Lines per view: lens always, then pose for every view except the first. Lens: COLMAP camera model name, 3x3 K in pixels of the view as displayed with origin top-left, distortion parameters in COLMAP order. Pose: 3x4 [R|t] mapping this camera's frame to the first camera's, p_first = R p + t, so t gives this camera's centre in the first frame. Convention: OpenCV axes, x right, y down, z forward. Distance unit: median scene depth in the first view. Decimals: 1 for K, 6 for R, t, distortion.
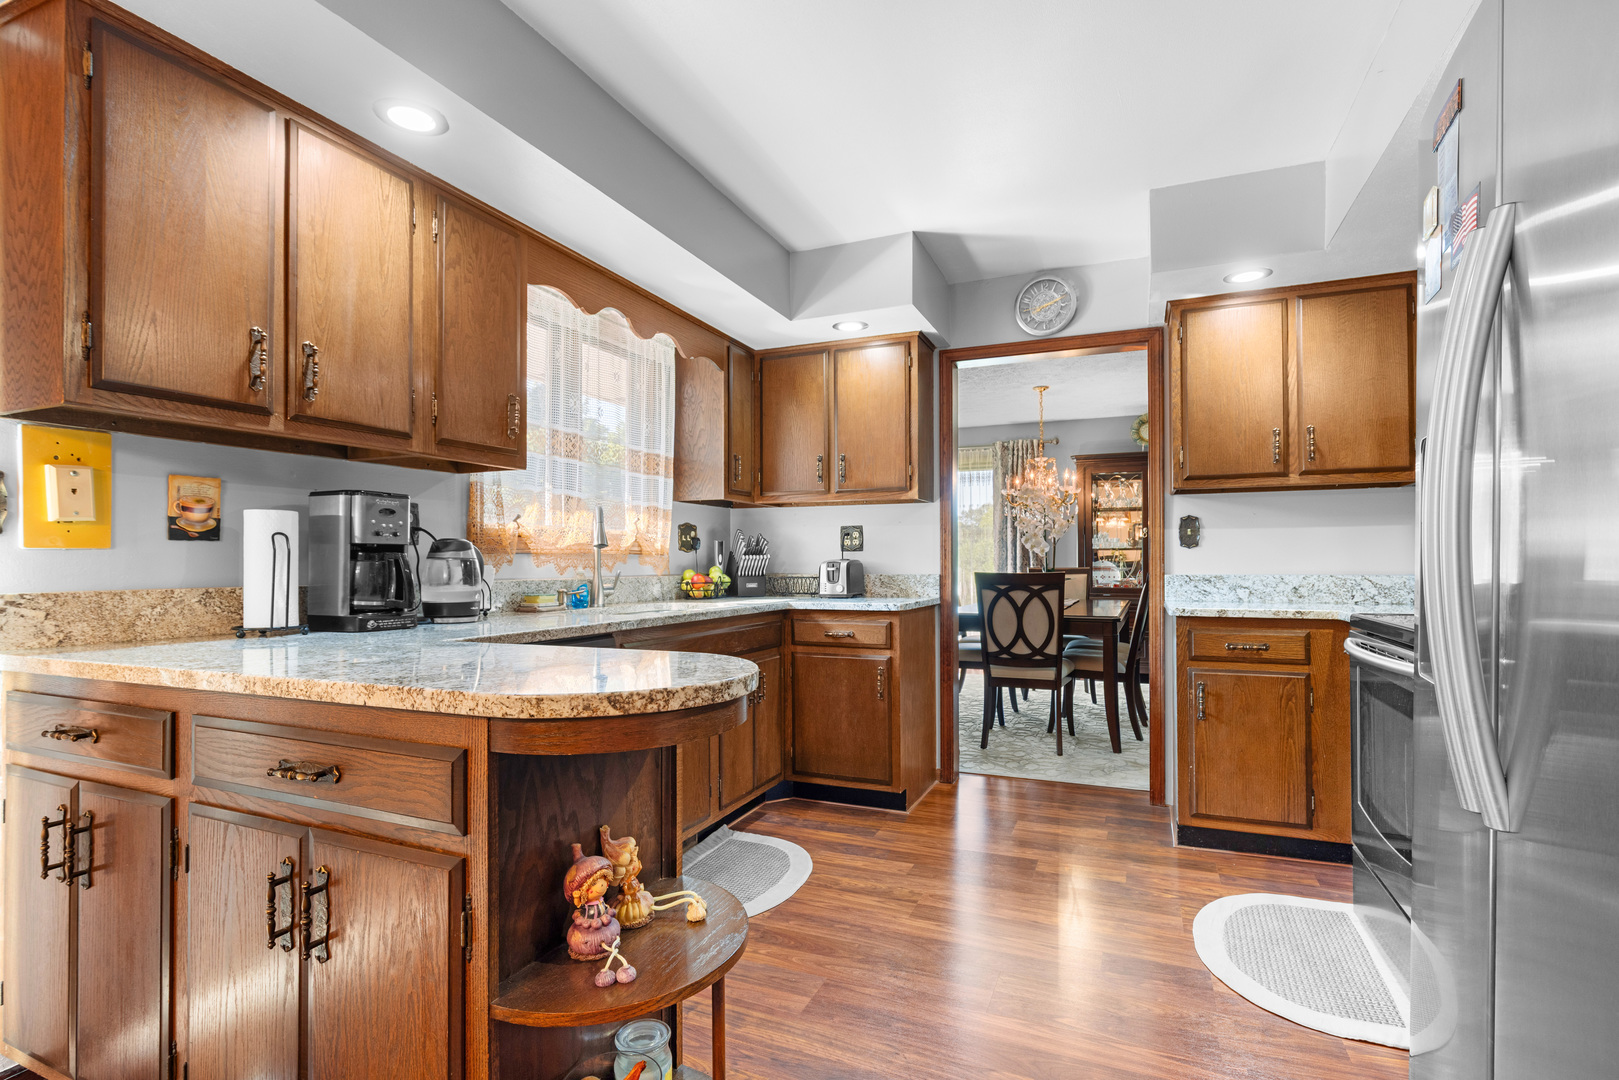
lens RADIAL K [[769.9, 0, 811.8], [0, 769.9, 564.7], [0, 0, 1]] dist [0.000802, 0.000048]
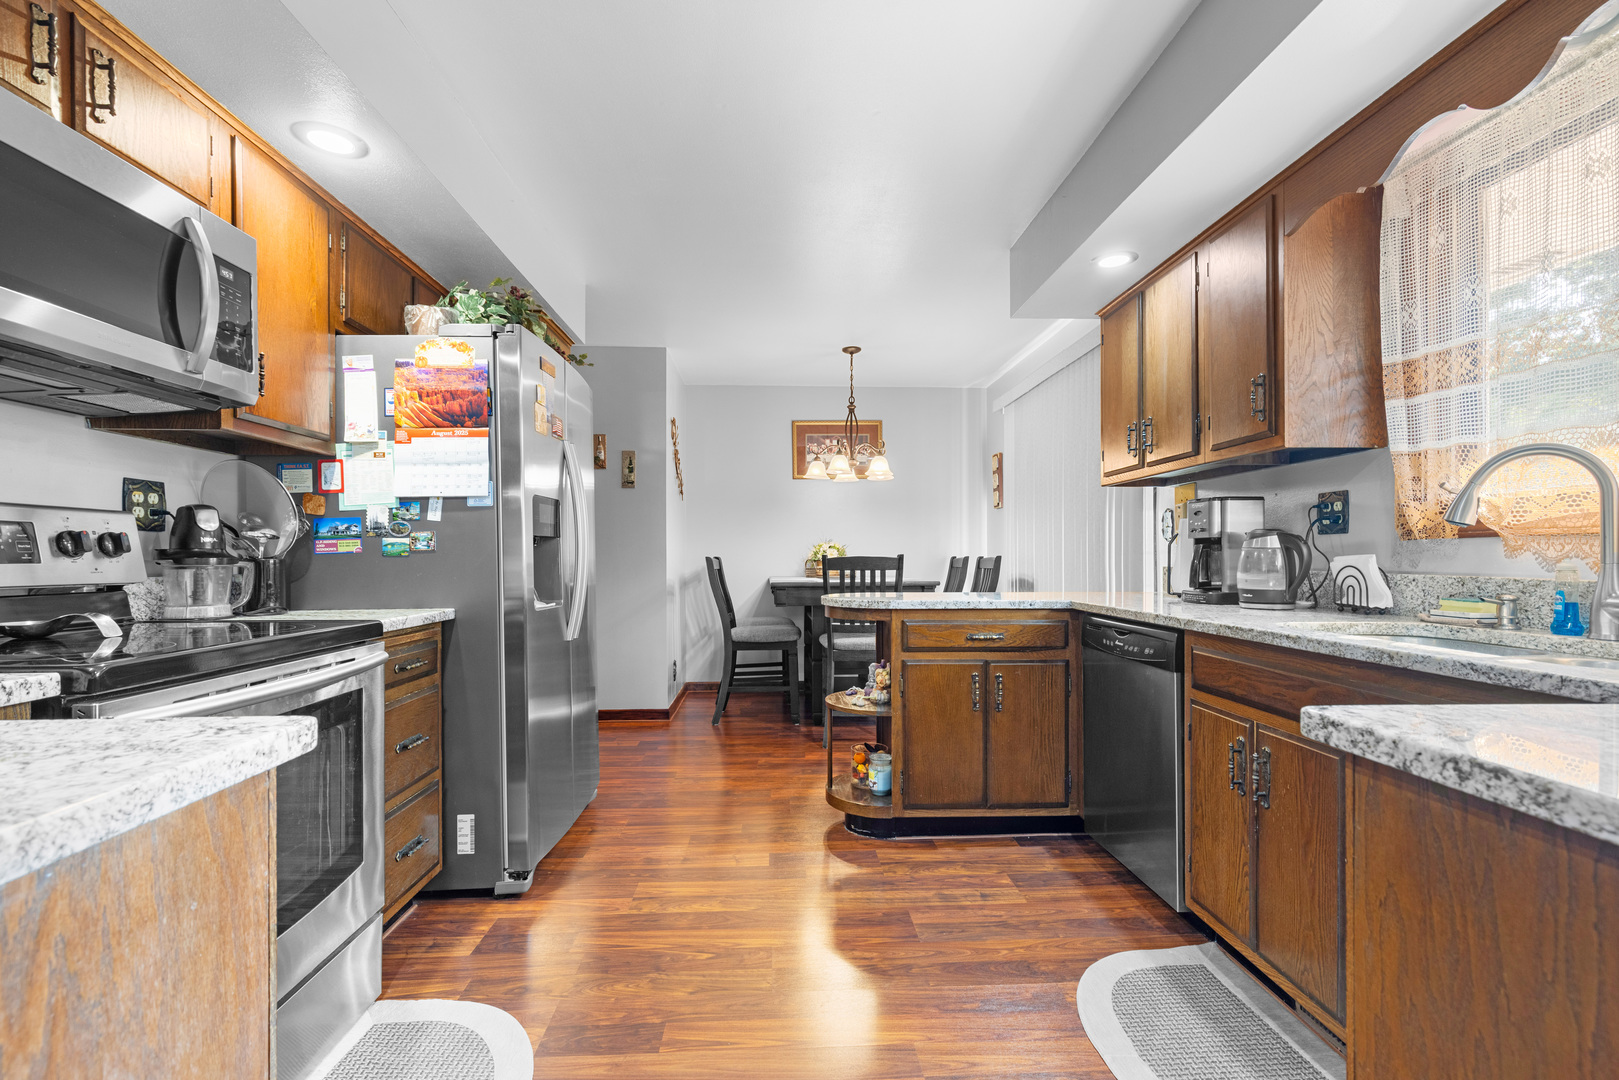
lens RADIAL K [[722.8, 0, 805.3], [0, 722.8, 553.1], [0, 0, 1]] dist [-0.001312, -0.000008]
pose [[-0.900868, 0.001226, -0.434092, 0.347635], [0.001557, 0.999999, -0.000408, -0.000889], [0.434091, -0.001044, -0.900869, 1.069290]]
